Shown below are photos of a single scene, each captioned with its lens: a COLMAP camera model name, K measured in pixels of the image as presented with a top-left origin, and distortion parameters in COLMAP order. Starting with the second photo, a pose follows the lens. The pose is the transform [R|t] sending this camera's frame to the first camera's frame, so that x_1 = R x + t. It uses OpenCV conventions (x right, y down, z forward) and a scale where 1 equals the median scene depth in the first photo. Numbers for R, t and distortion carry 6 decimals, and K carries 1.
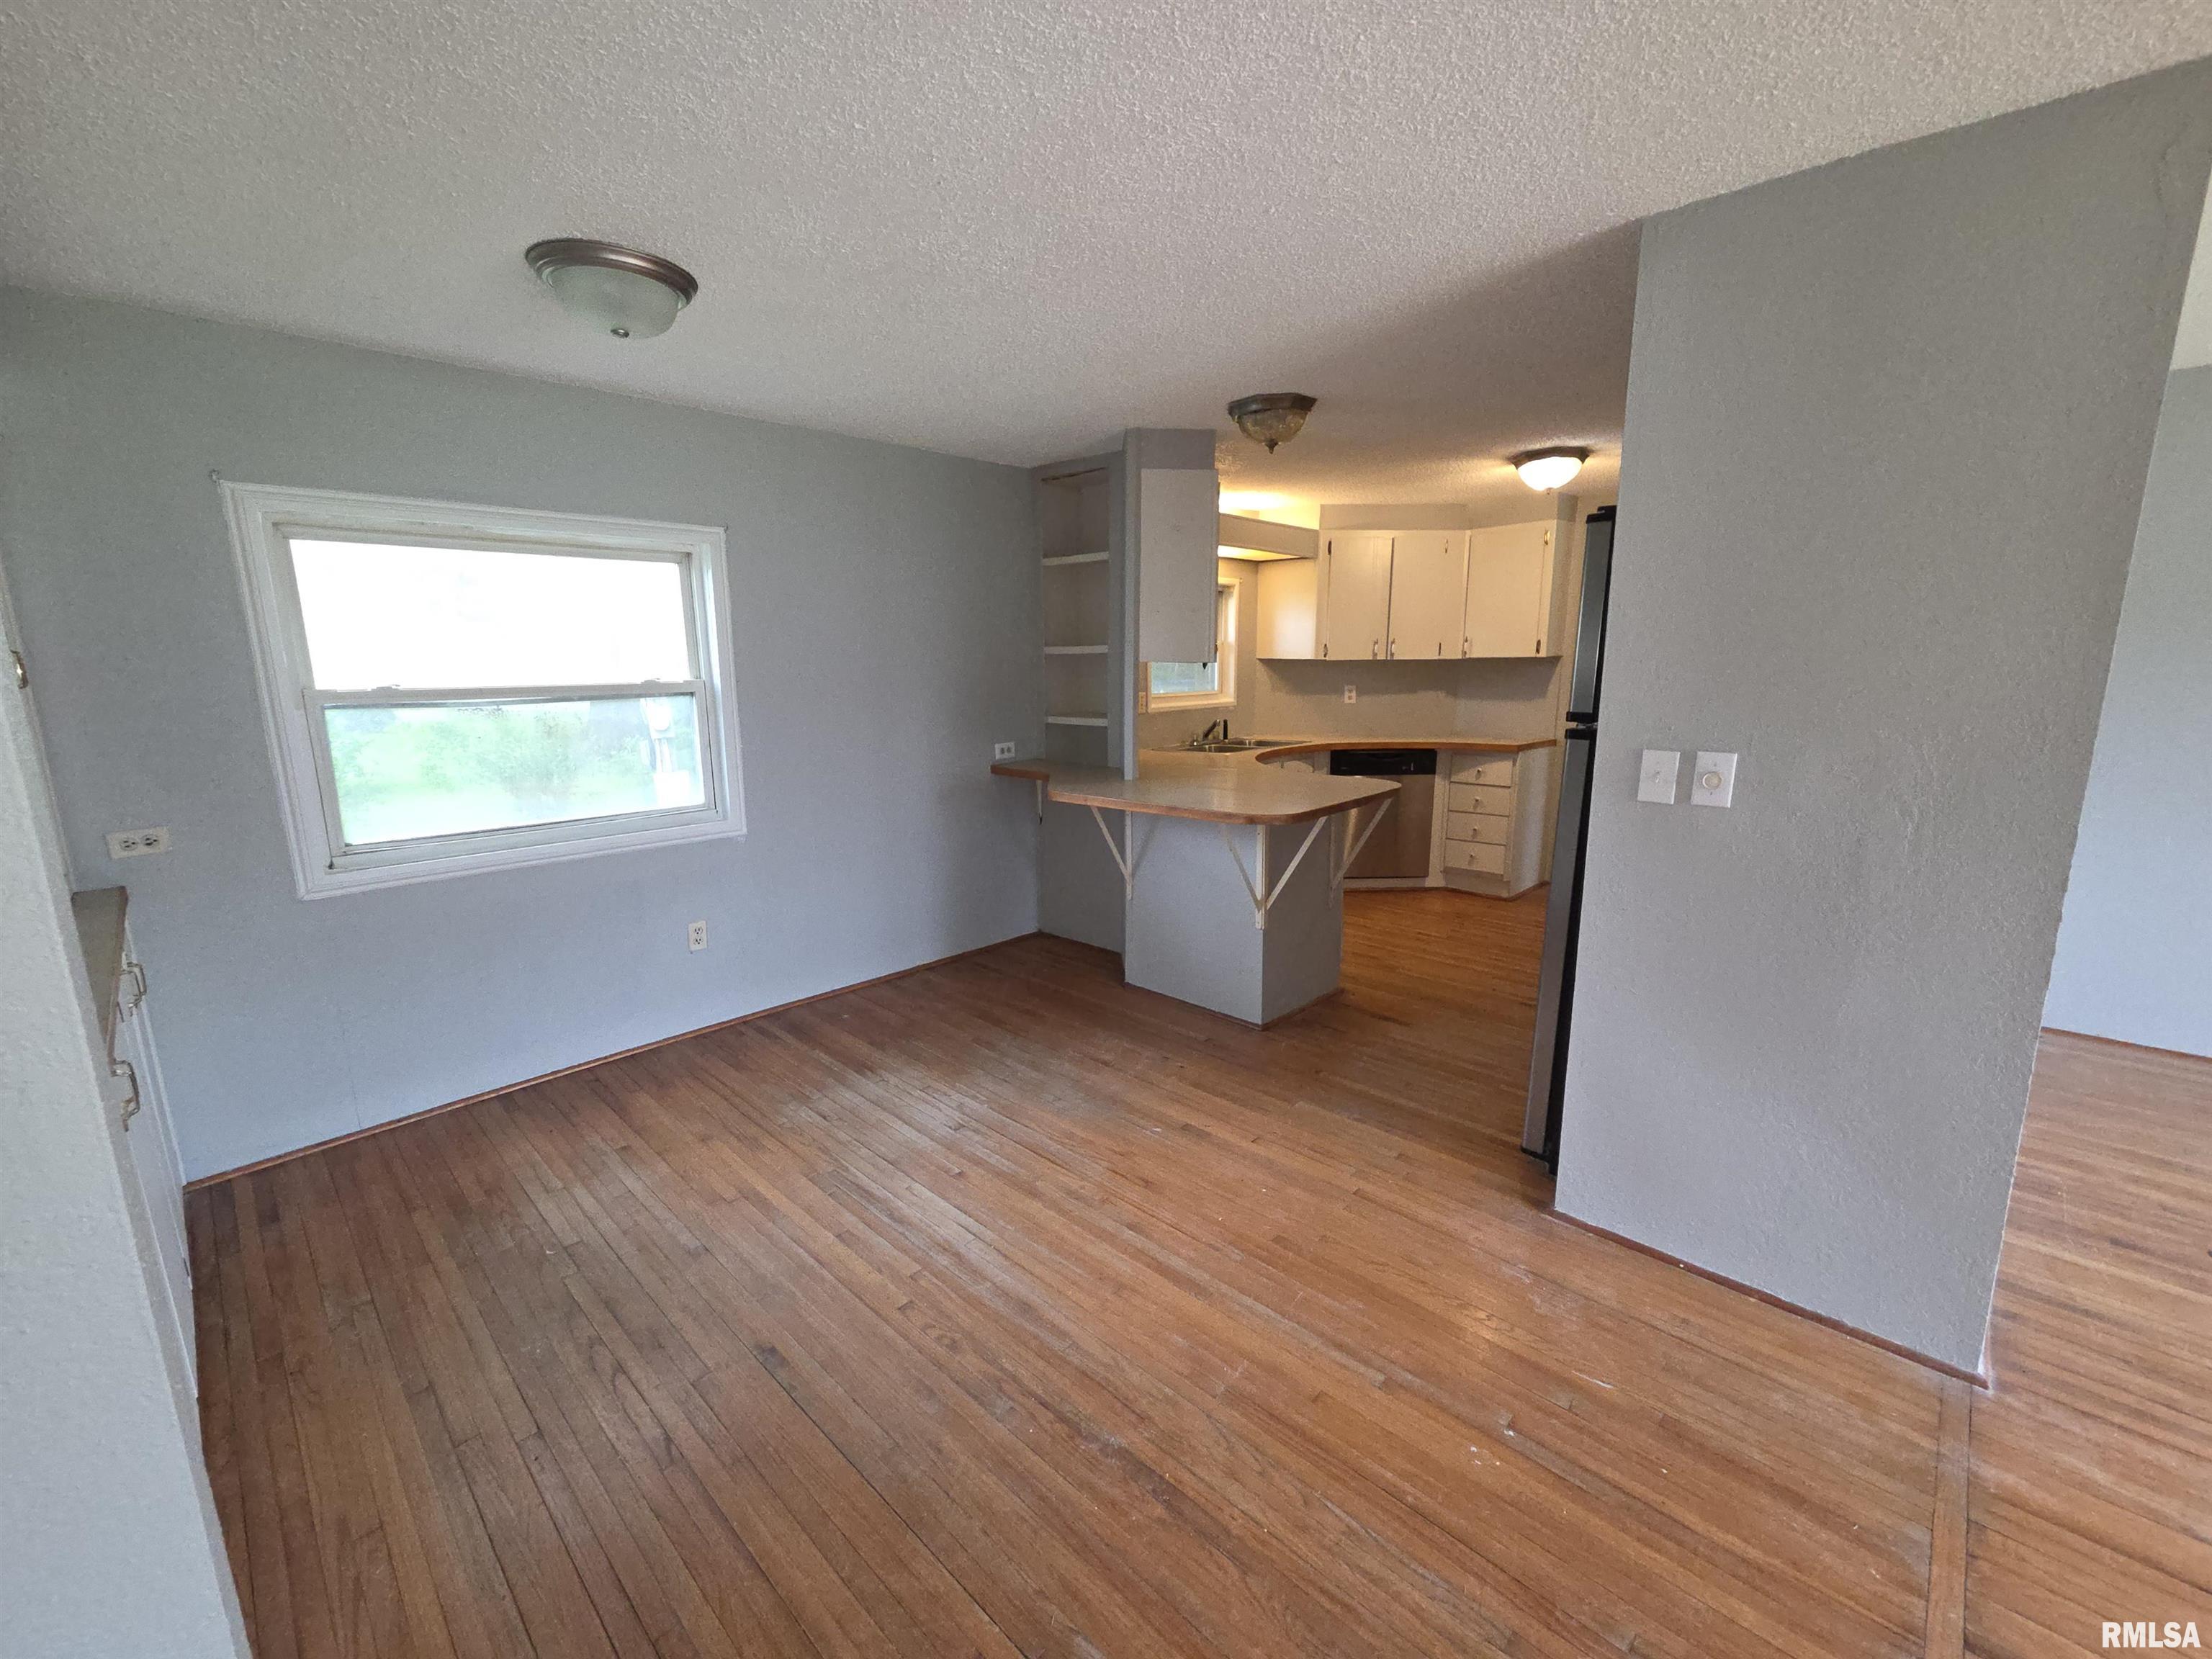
lens RADIAL K [[903.6, 0, 1089.0], [0, 903.6, 828.4], [0, 0, 1]] dist [0.000722, -0.000576]
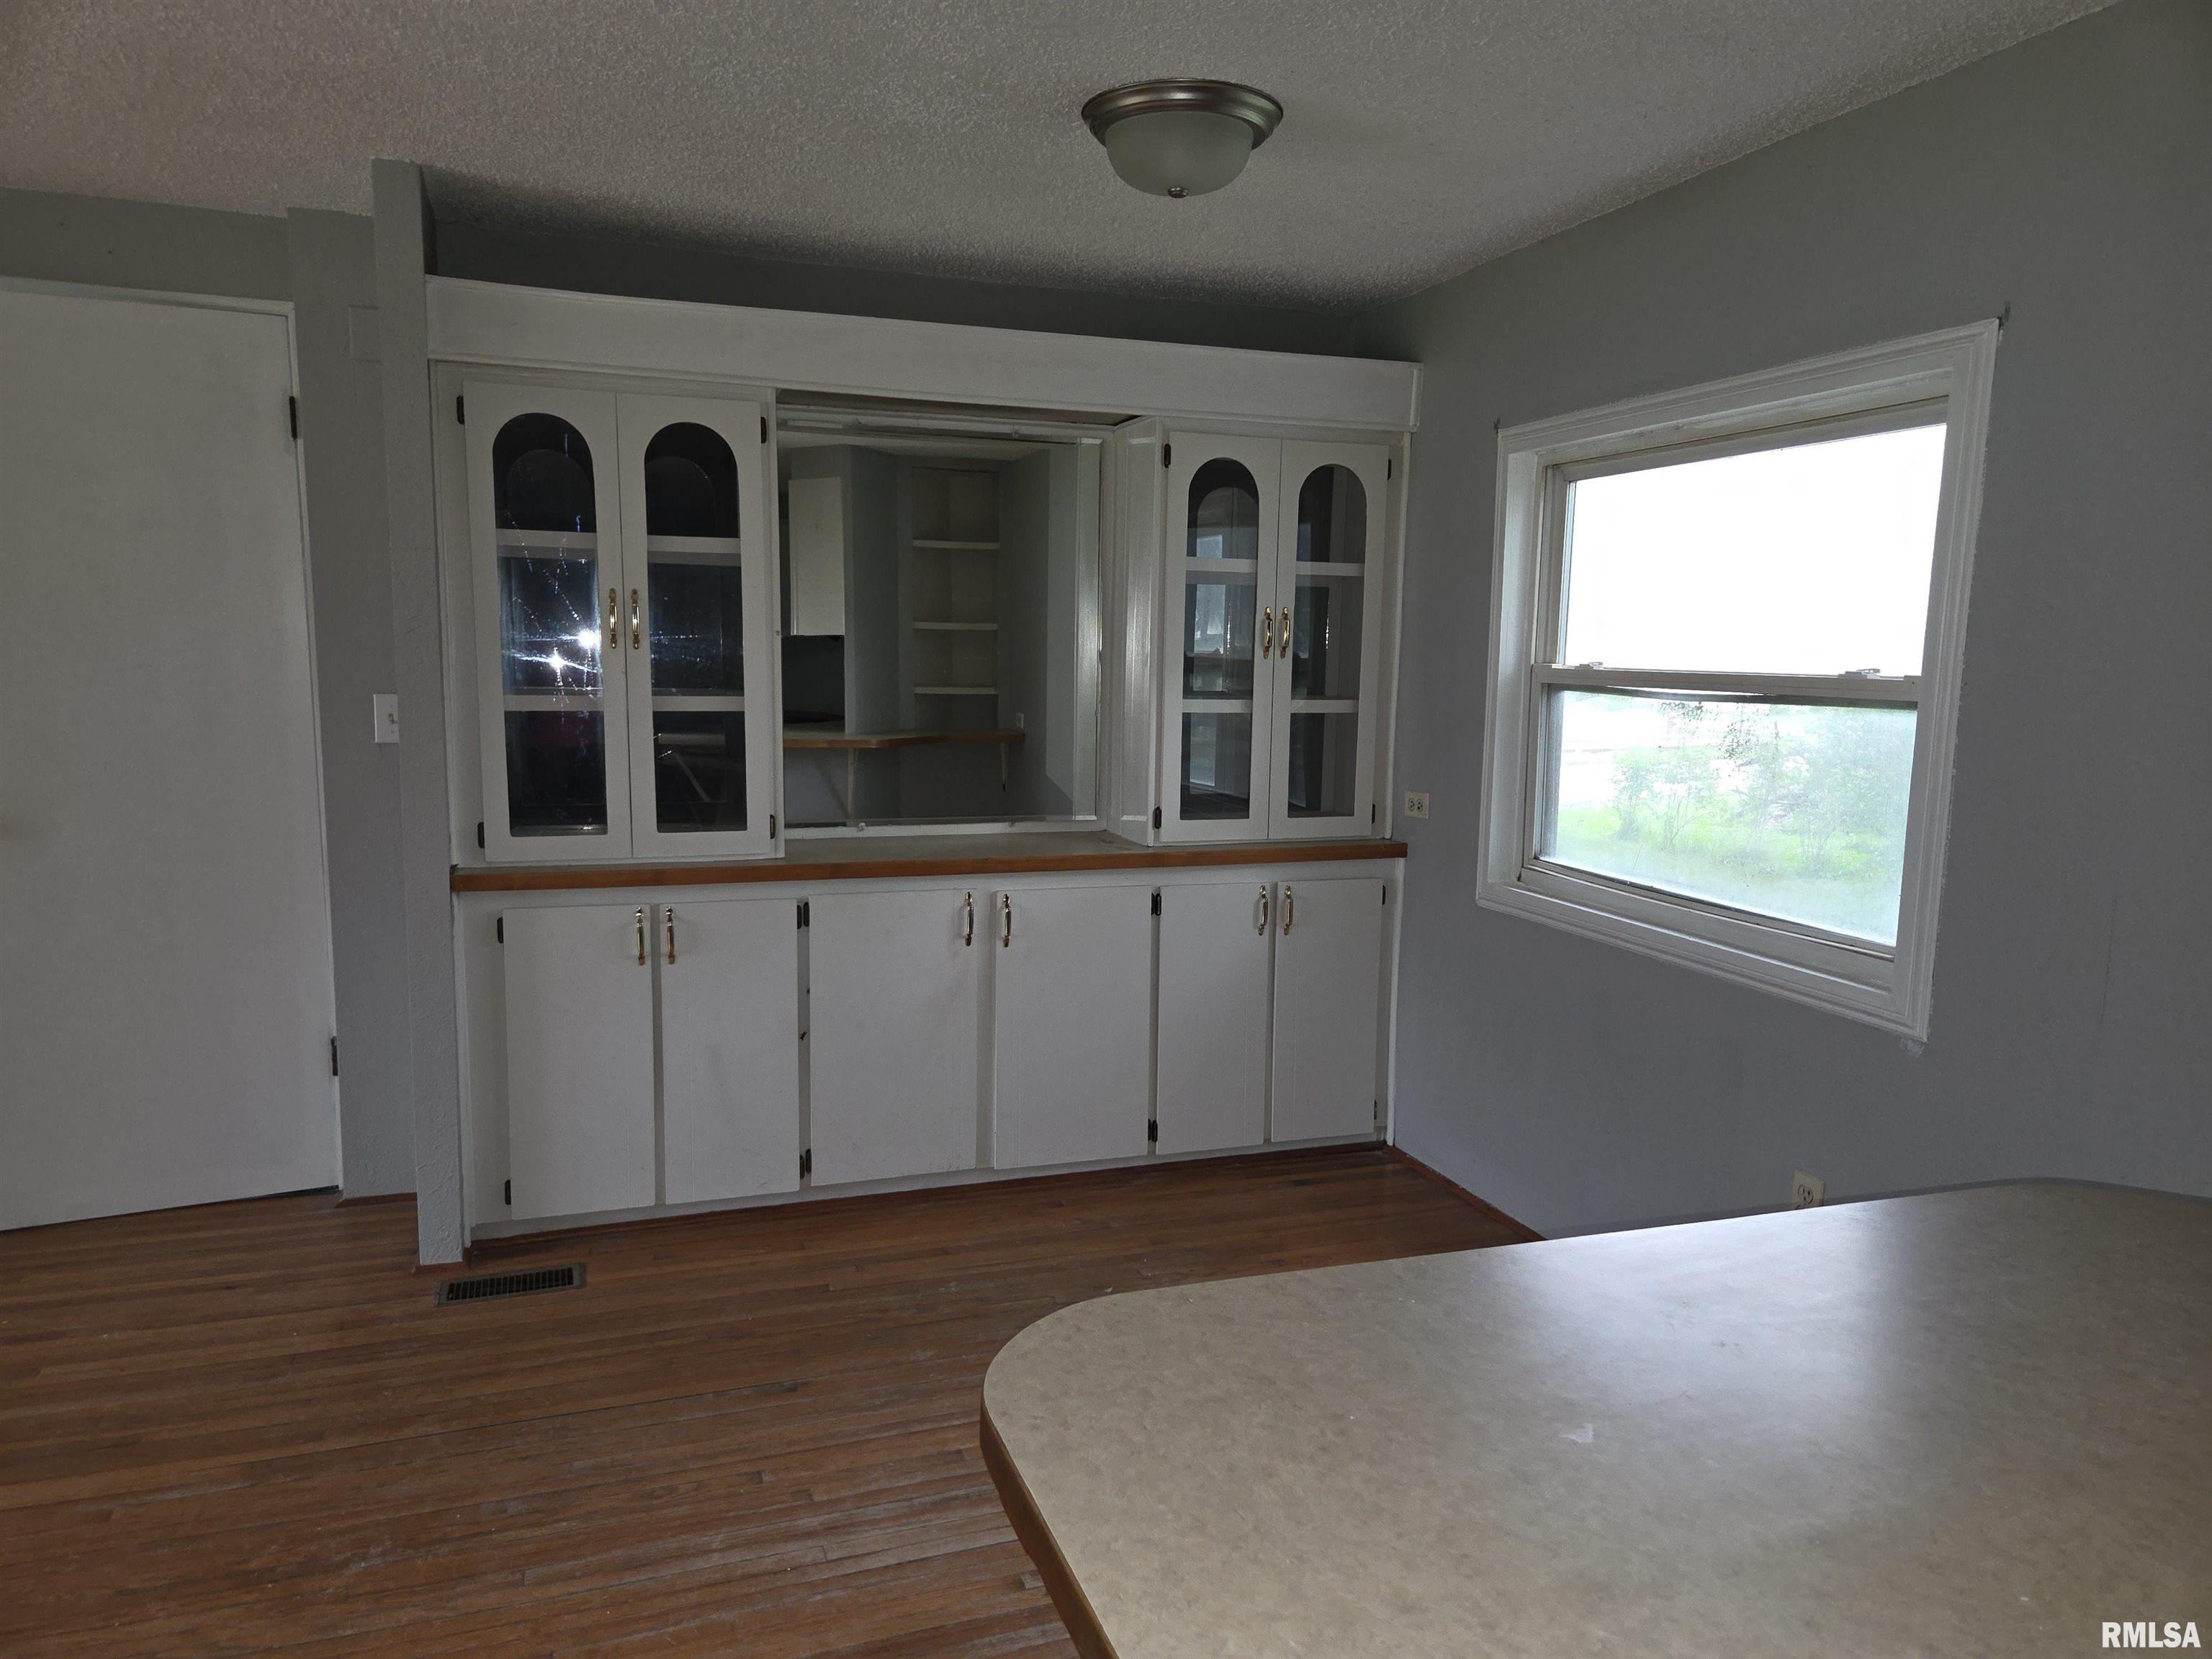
lens RADIAL K [[1462.7, 0, 1105.5], [0, 1462.7, 850.4], [0, 0, 1]] dist [0.035227, -0.024859]
pose [[-0.437991, 0.128320, -0.889774, 0.470306], [-0.182288, 0.956522, 0.227678, -0.200531], [0.880304, 0.261916, -0.395557, 1.101372]]
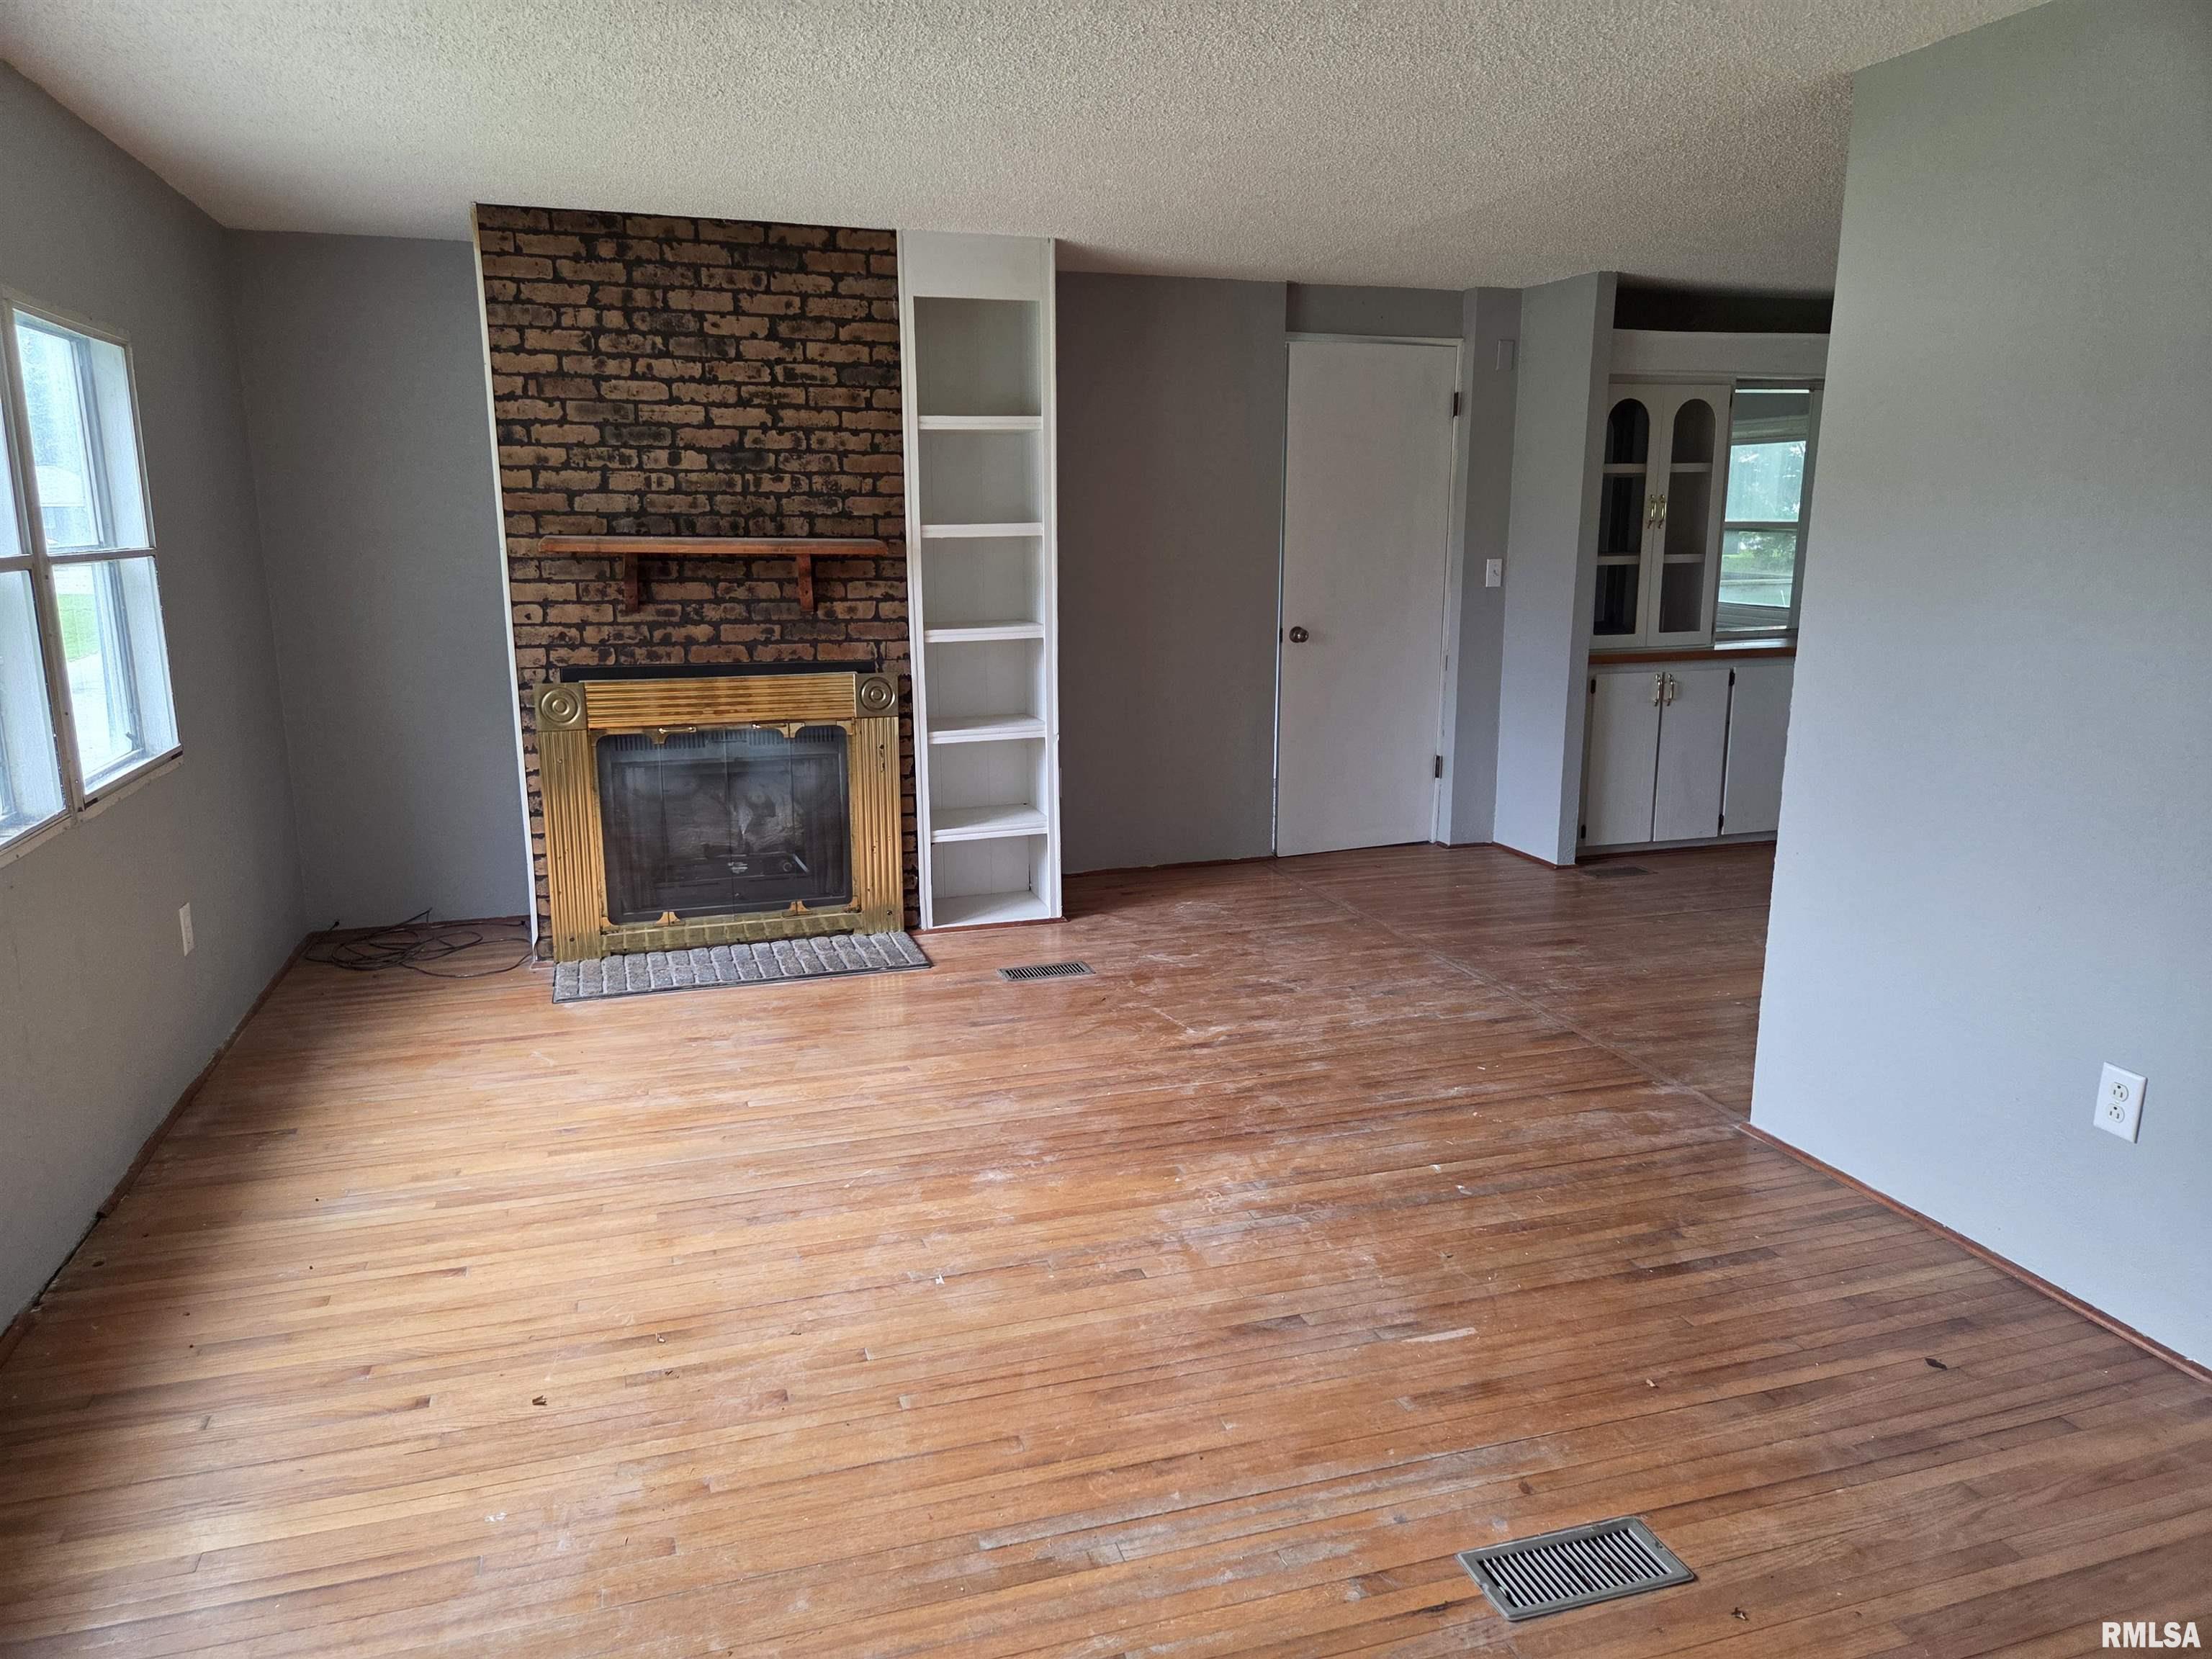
lens RADIAL K [[1462.7, 0, 1095.1], [0, 1462.7, 828.0], [0, 0, 1]] dist [0.035227, -0.024859]
pose [[-0.468502, 0.201578, -0.860158, 1.801894], [-0.154723, 0.939853, 0.304527, -0.135743], [0.869808, 0.275758, -0.409135, 0.561941]]
